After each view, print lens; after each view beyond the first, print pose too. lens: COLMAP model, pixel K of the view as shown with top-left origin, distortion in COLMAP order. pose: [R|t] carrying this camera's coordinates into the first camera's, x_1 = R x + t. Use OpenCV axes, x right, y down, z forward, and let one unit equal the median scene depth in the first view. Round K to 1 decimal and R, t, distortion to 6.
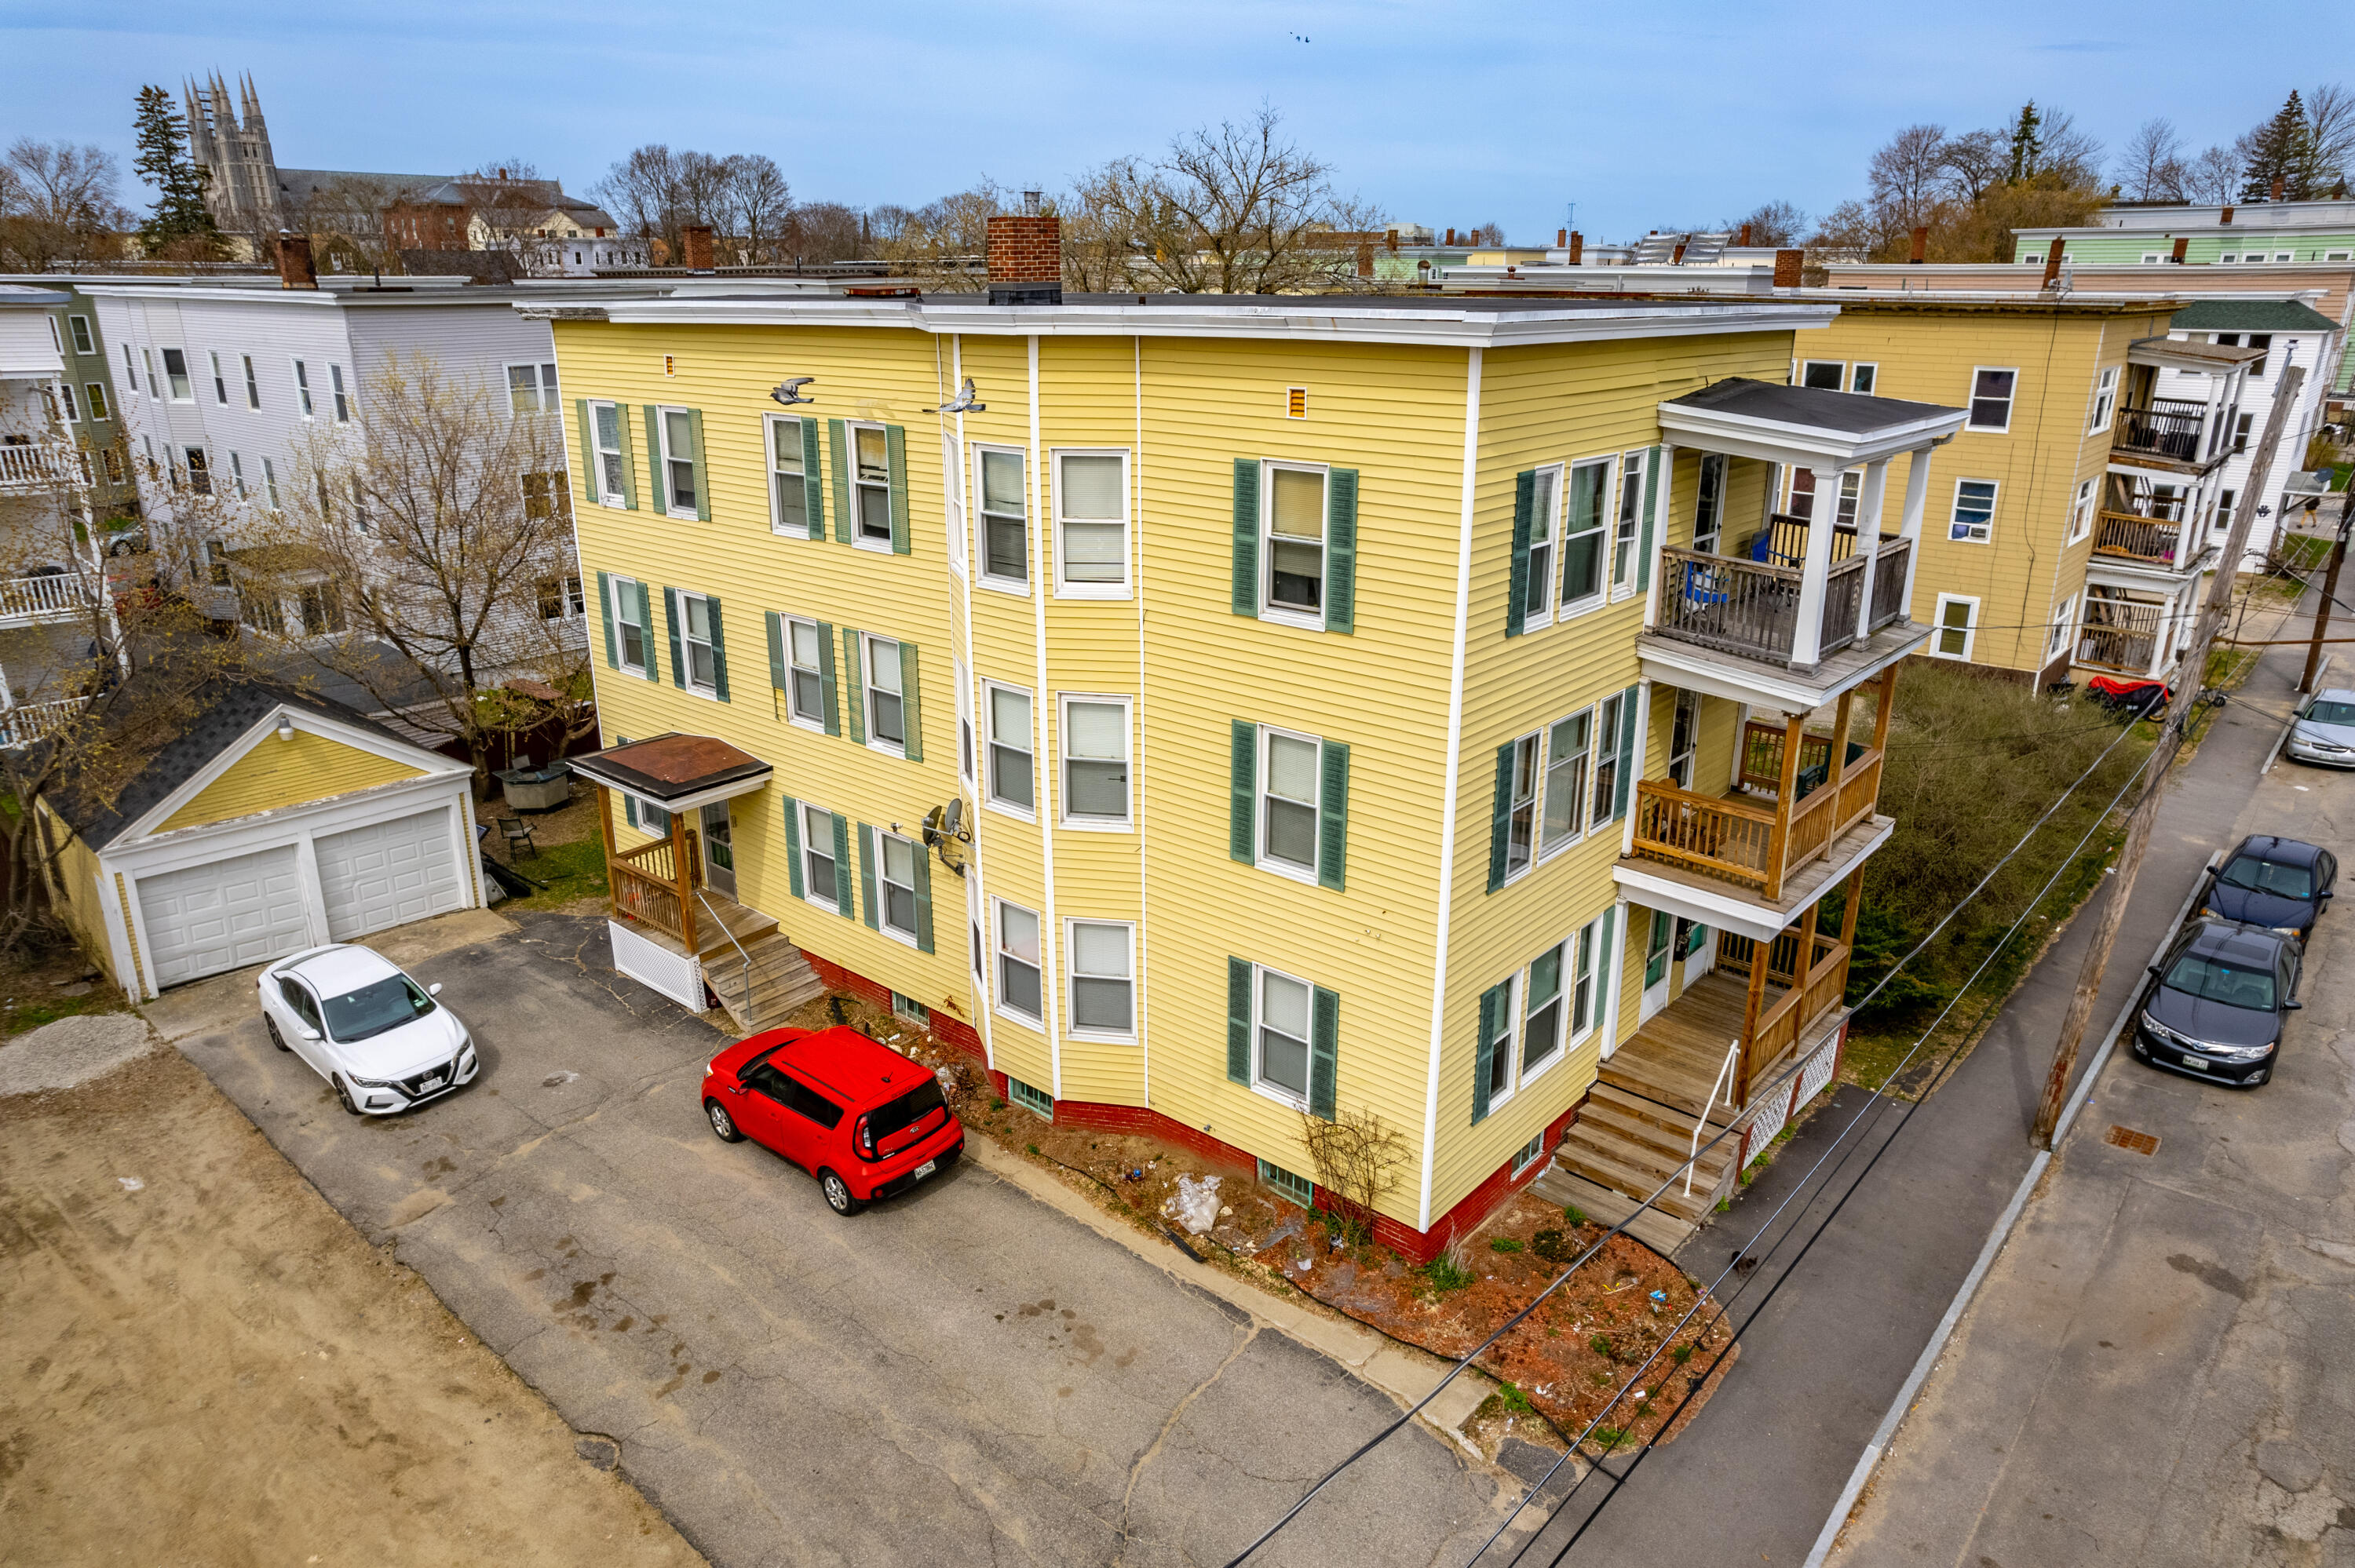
lens RADIAL K [[1511.3, 0, 1177.9], [0, 1511.3, 798.2], [0, 0, 1]] dist [-0.080276, 0.073410]
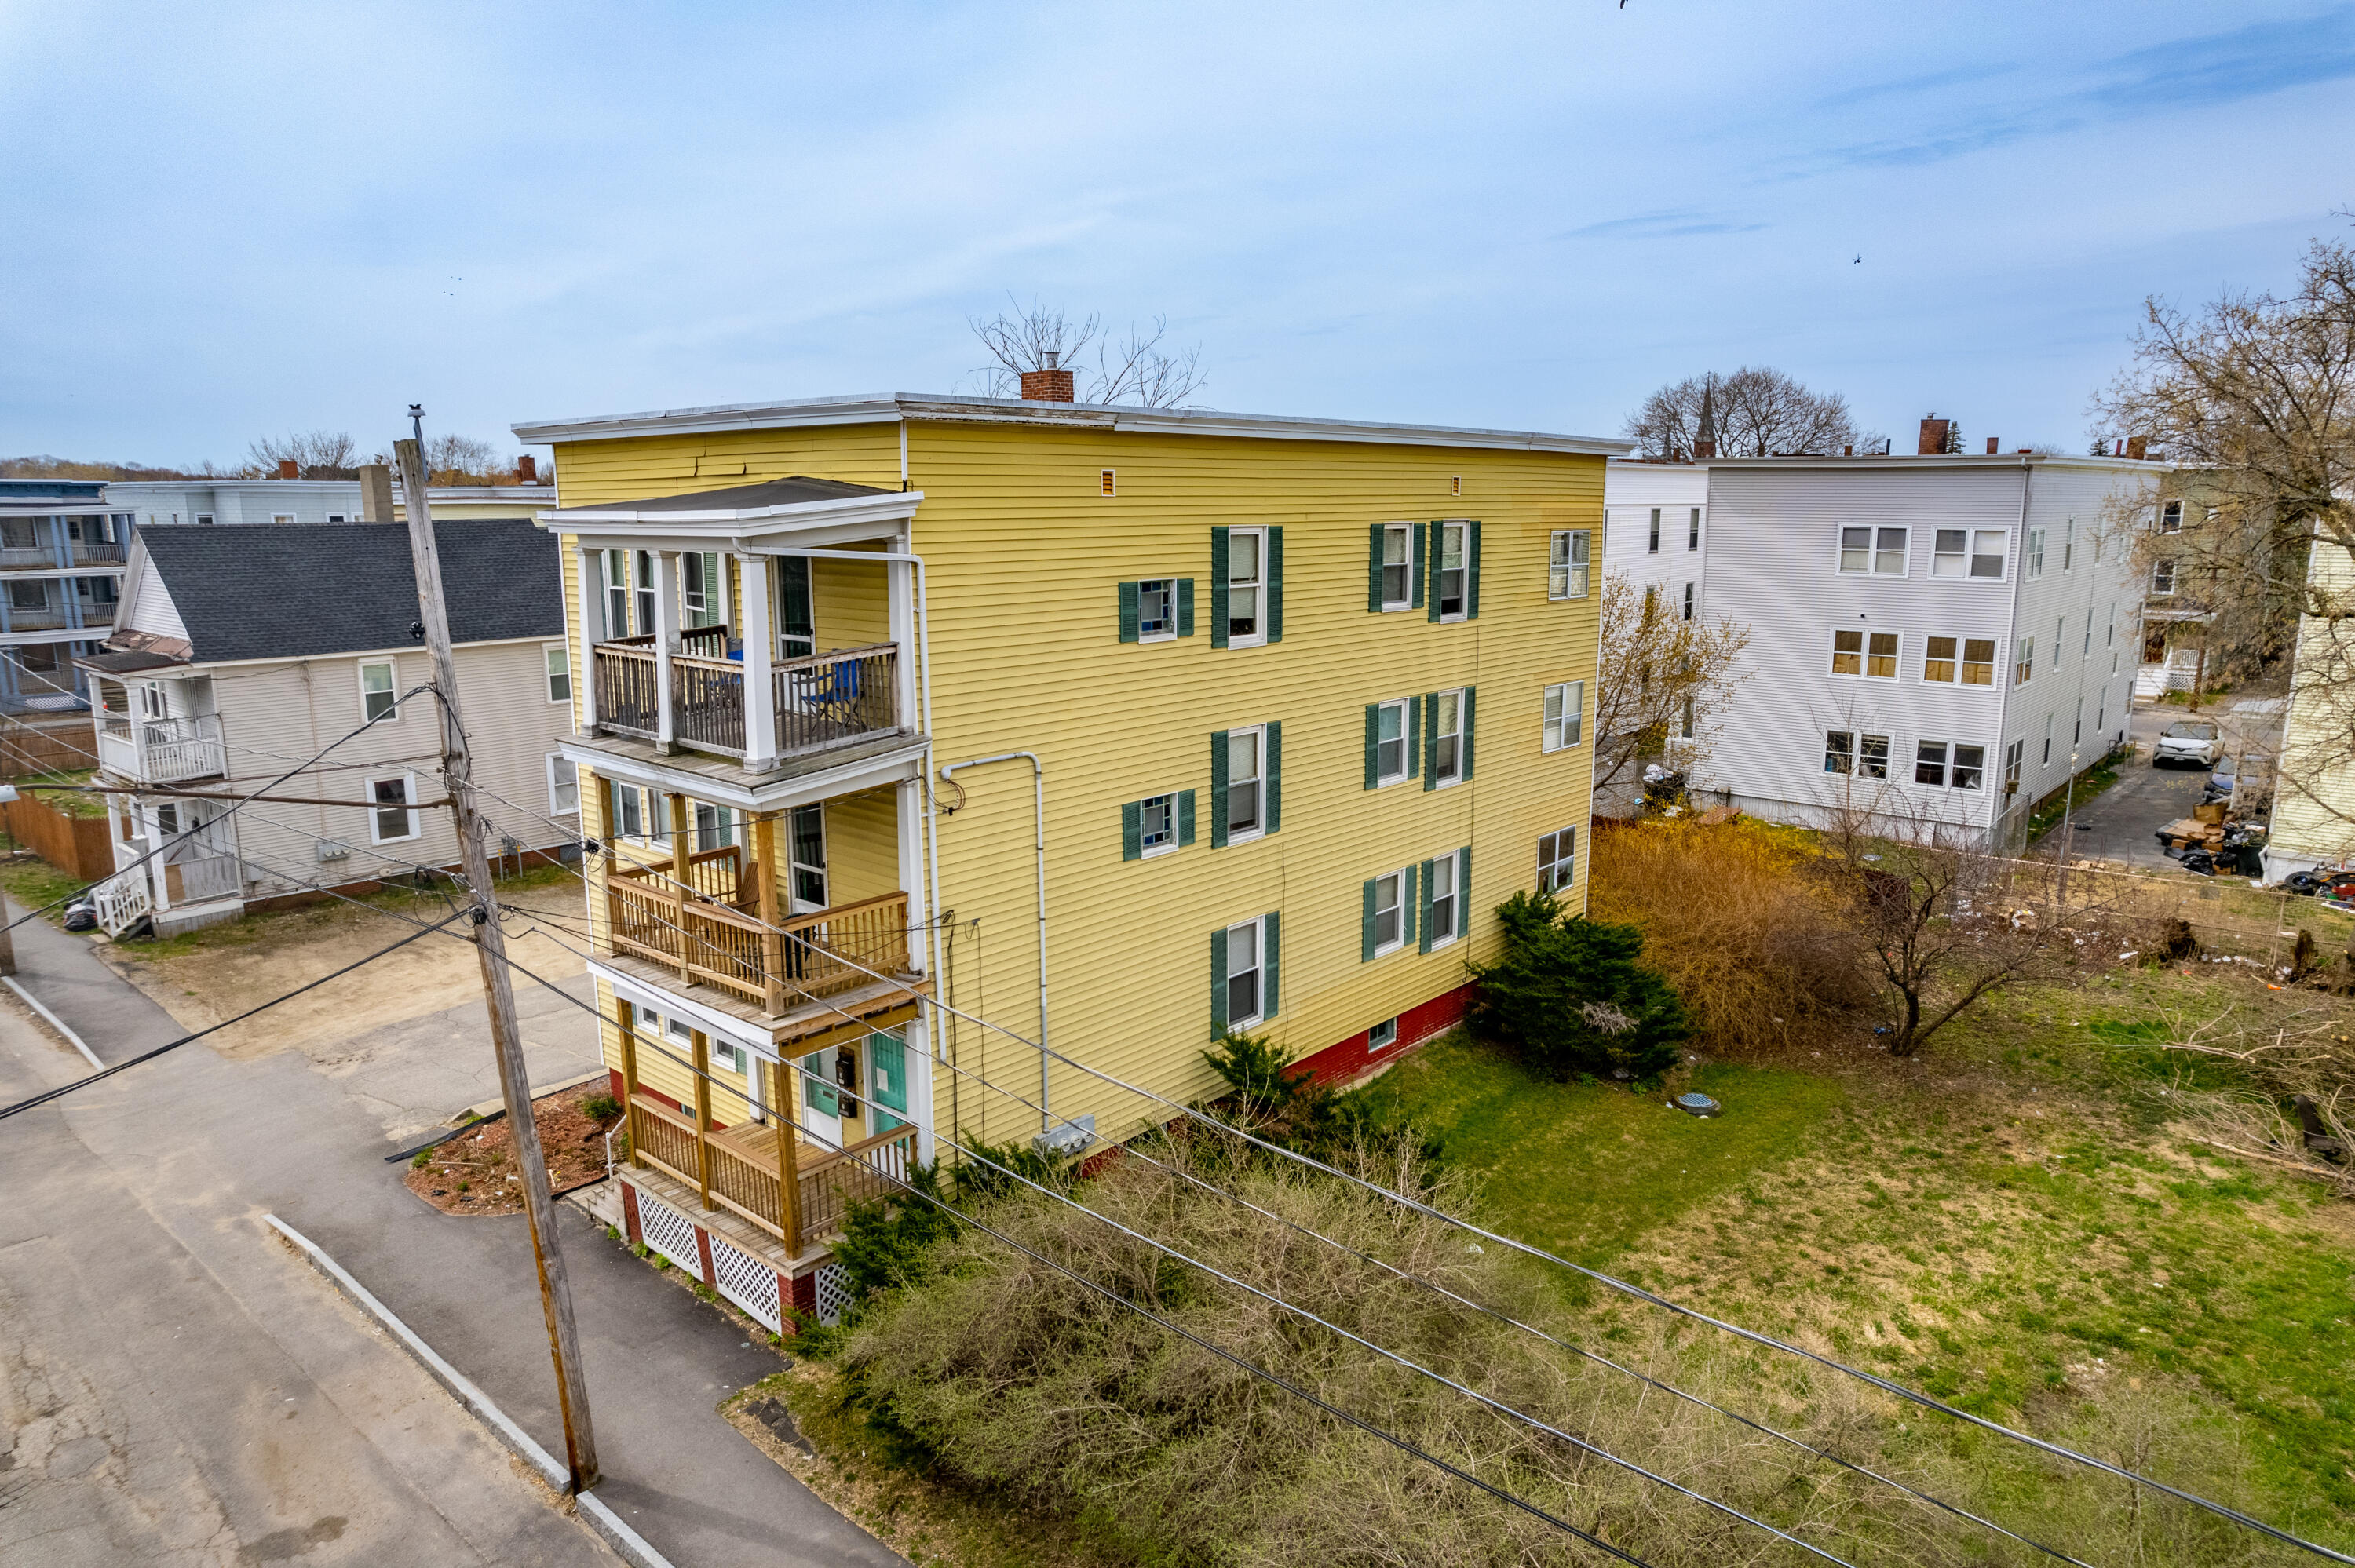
lens RADIAL K [[1511.3, 0, 1180.6], [0, 1511.3, 796.1], [0, 0, 1]] dist [-0.080276, 0.073410]
pose [[-0.011004, 0.195820, -0.980578, 1.330006], [-0.327870, 0.925717, 0.188544, -0.345134], [0.944659, 0.323577, 0.054016, 1.213927]]
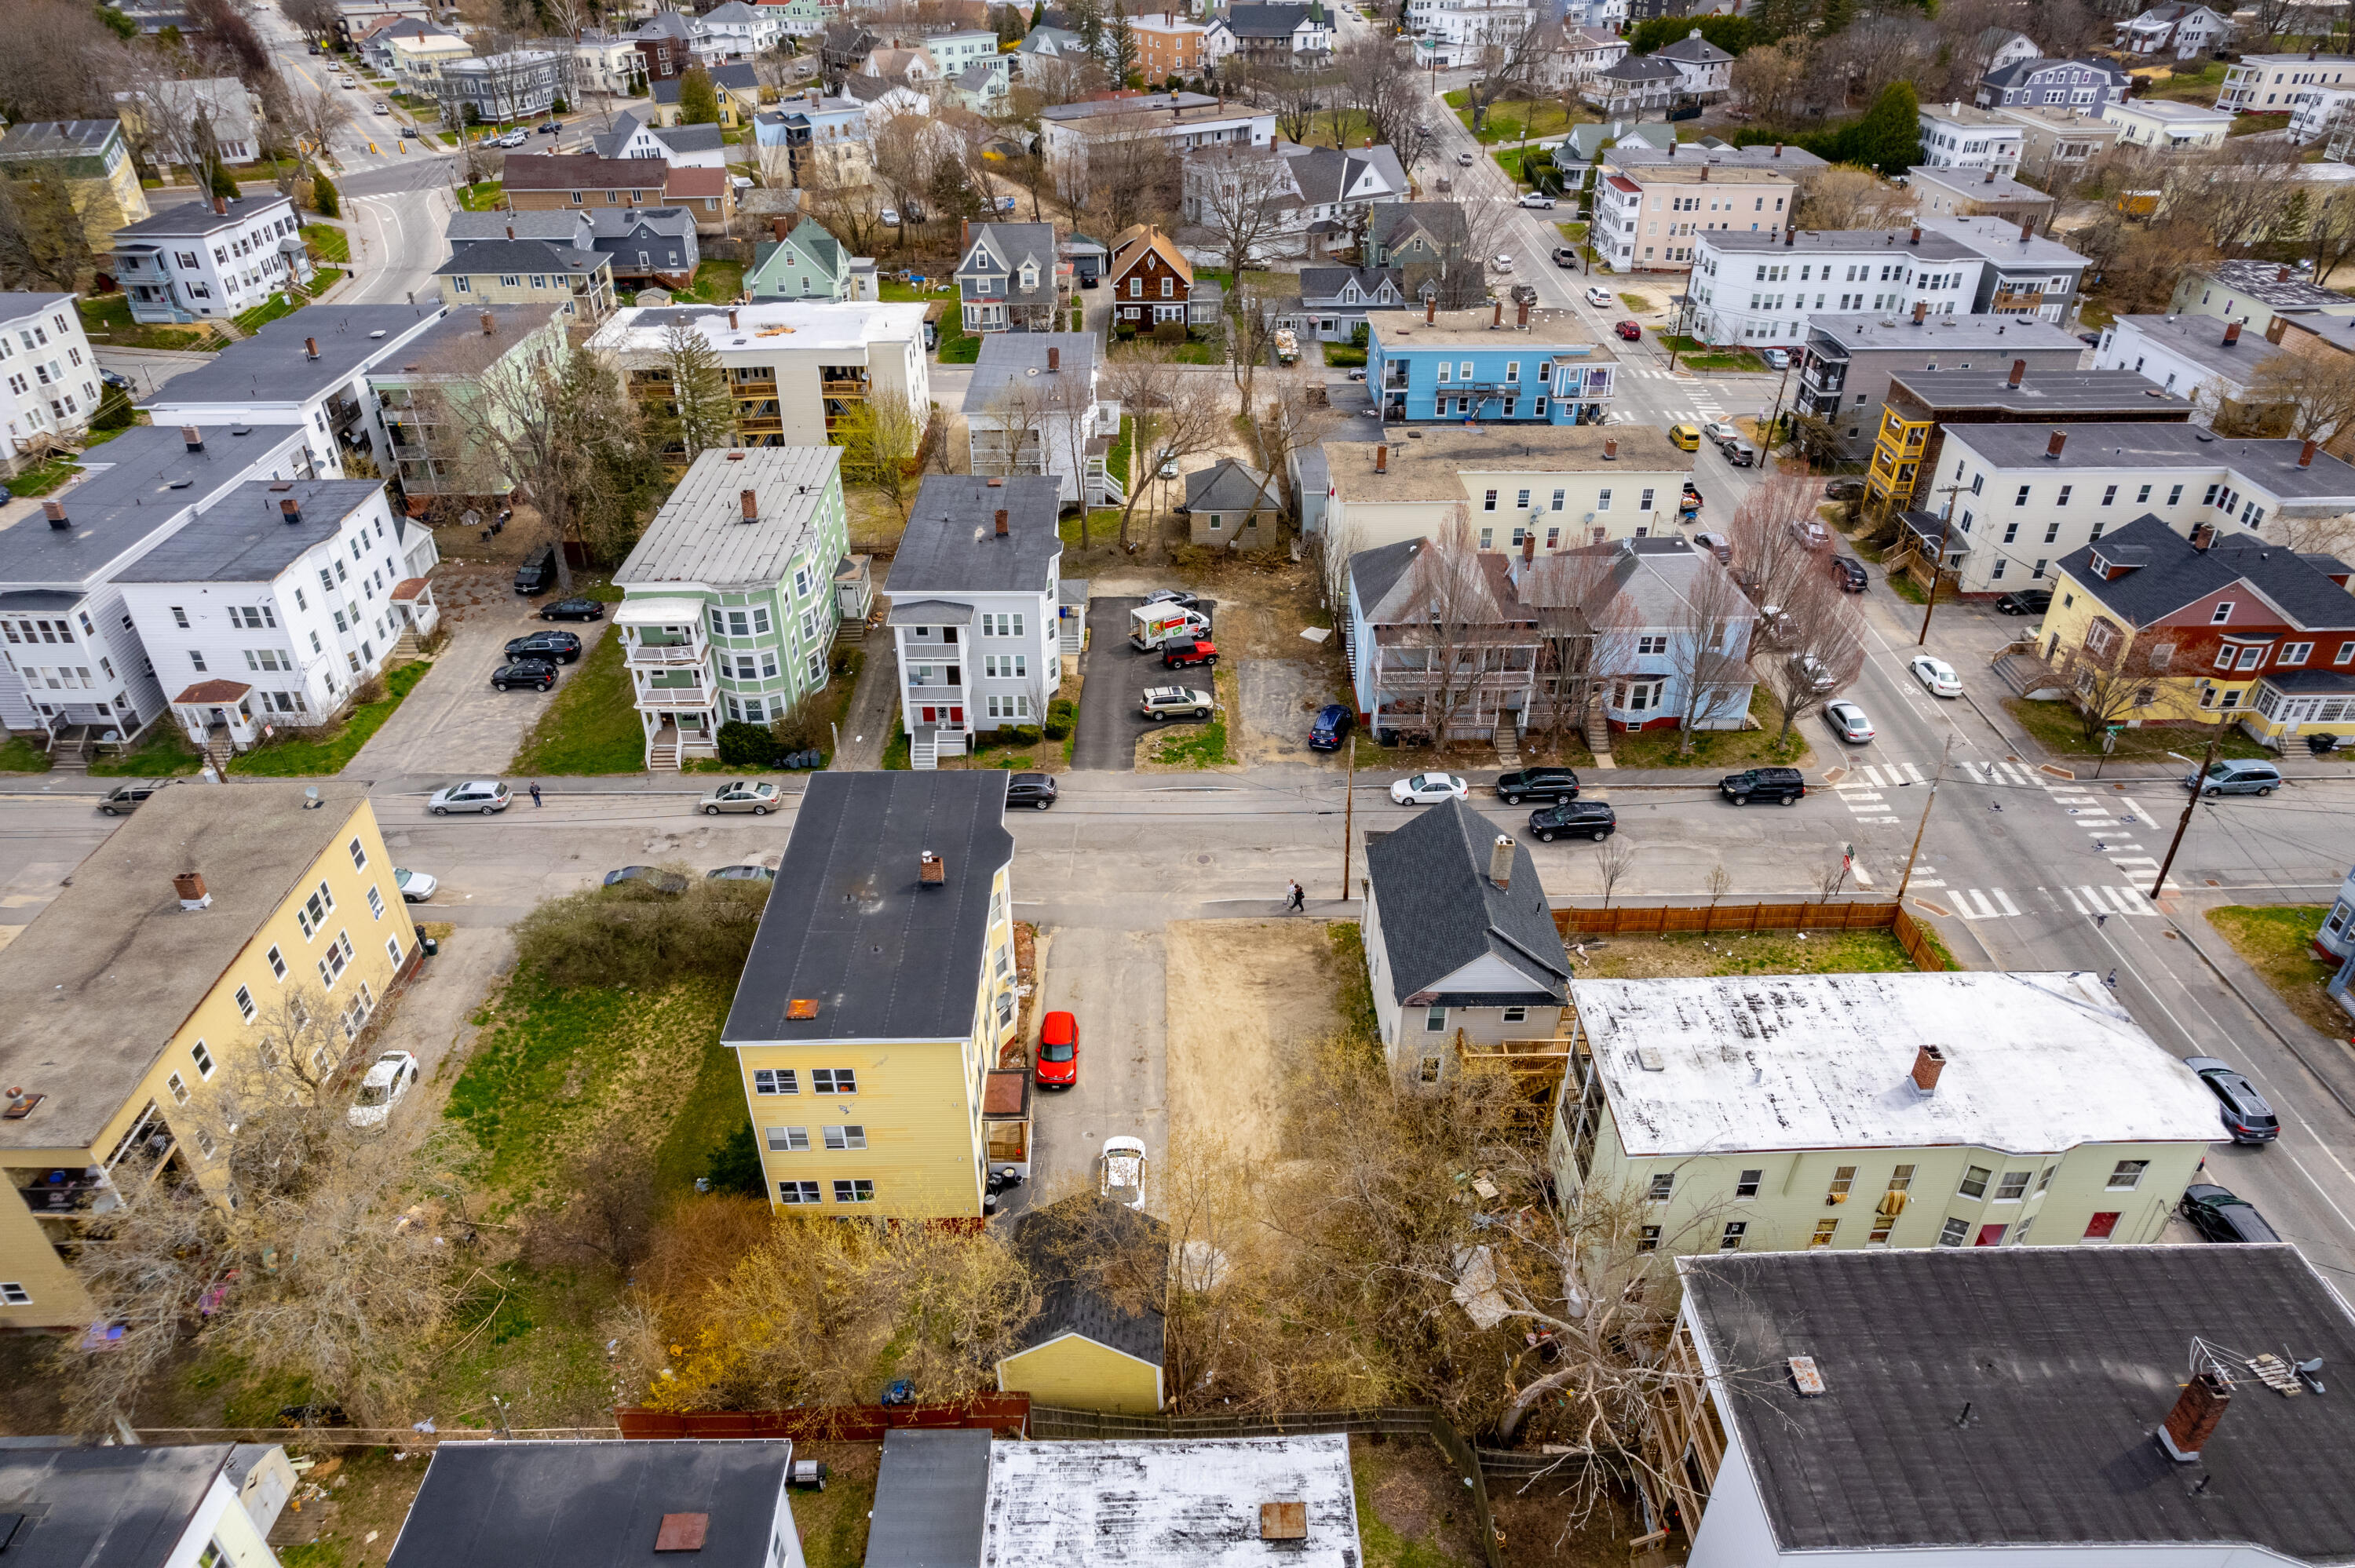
lens RADIAL K [[1511.3, 0, 1174.8], [0, 1511.3, 799.4], [0, 0, 1]] dist [-0.080276, 0.073410]
pose [[-0.665289, -0.407982, 0.625253, -2.426840], [0.249288, 0.668025, 0.701141, -2.631922], [-0.703737, 0.622329, -0.342725, 1.705074]]
